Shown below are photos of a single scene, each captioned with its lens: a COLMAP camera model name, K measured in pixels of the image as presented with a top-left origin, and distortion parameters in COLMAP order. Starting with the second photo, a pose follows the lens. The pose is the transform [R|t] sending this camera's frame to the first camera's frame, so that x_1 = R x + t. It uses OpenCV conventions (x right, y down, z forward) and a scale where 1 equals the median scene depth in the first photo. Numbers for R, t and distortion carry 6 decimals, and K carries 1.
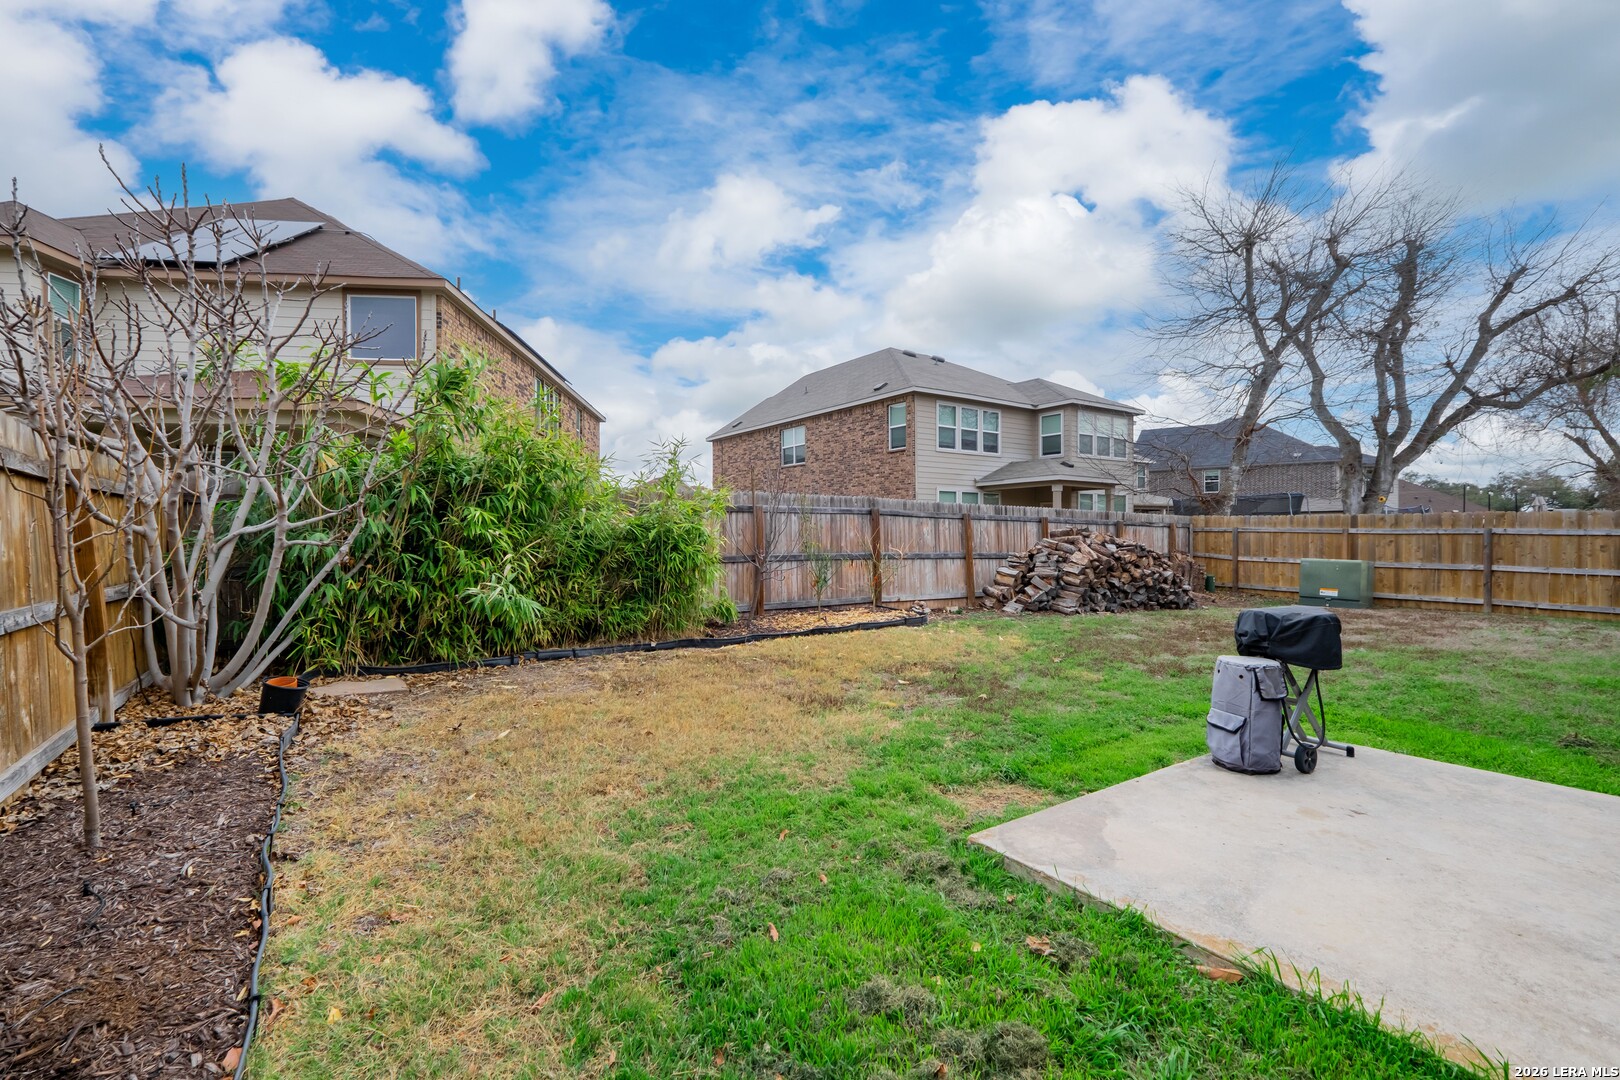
lens RADIAL K [[699.0, 0, 806.2], [0, 699.0, 535.4], [0, 0, 1]] dist [0.007807, -0.005193]
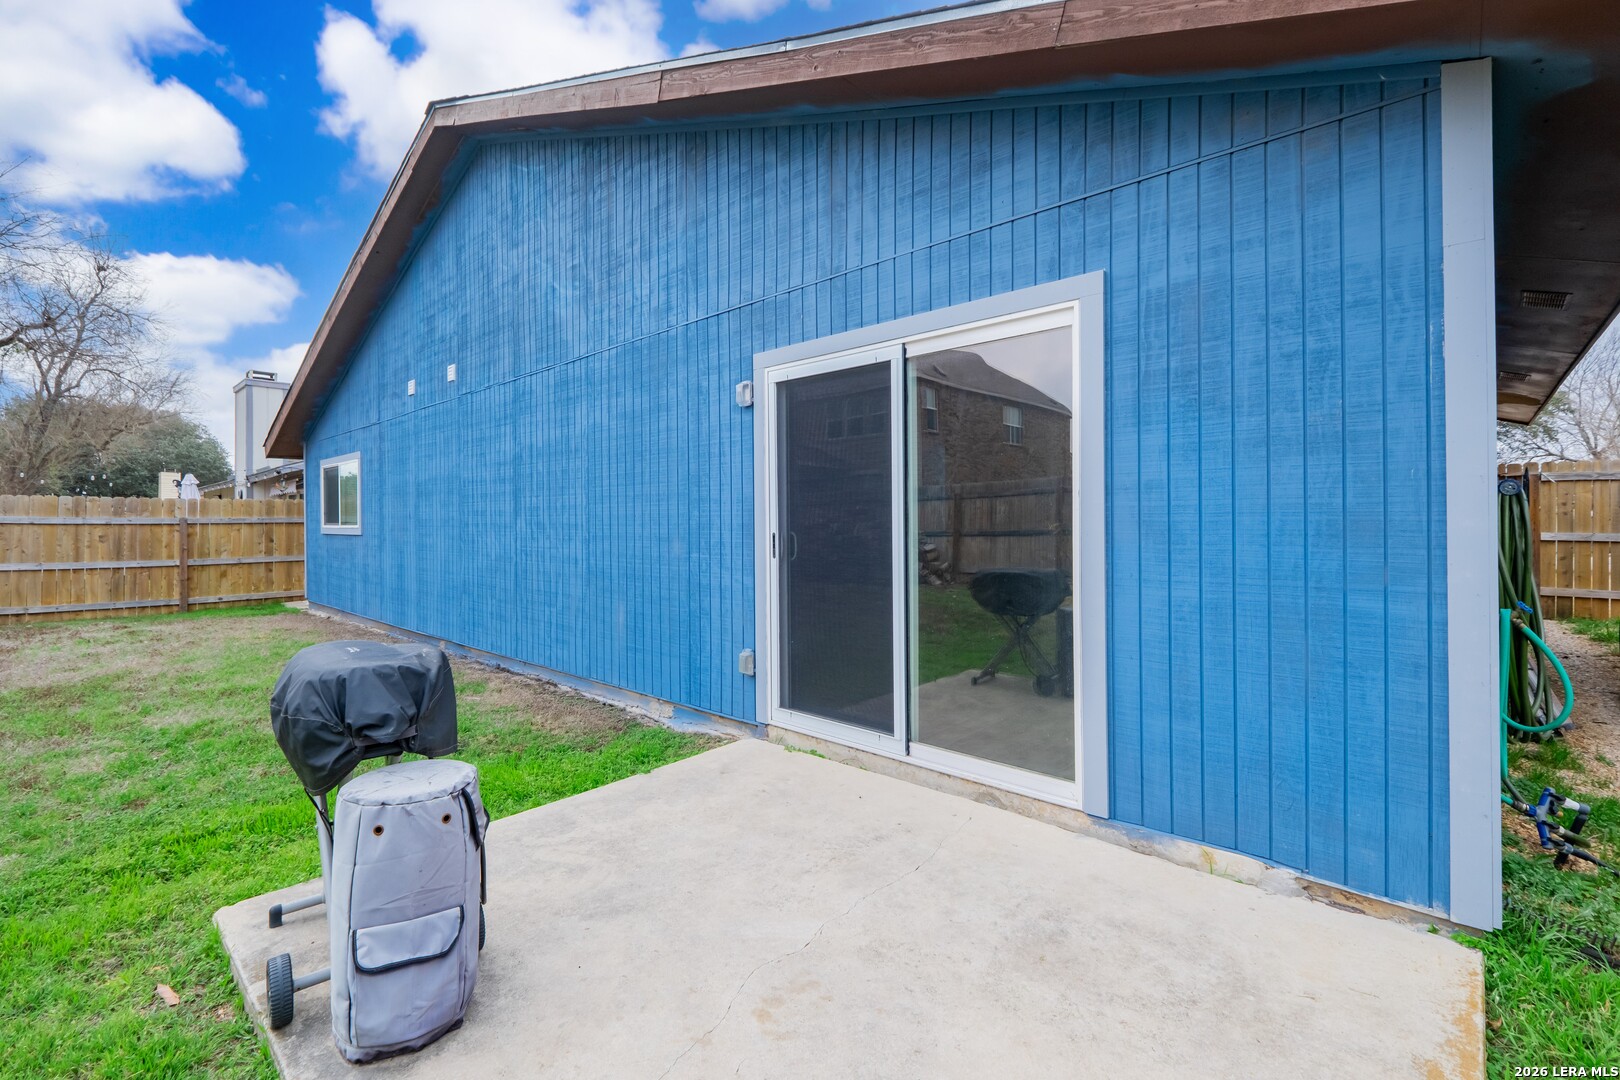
lens RADIAL K [[699.0, 0, 821.3], [0, 699.0, 518.5], [0, 0, 1]] dist [0.007807, -0.005193]
pose [[-0.219572, 0.007402, 0.975568, 0.042326], [0.007153, 0.999957, -0.005977, 0.004464], [-0.975570, 0.005666, -0.219616, 0.277908]]
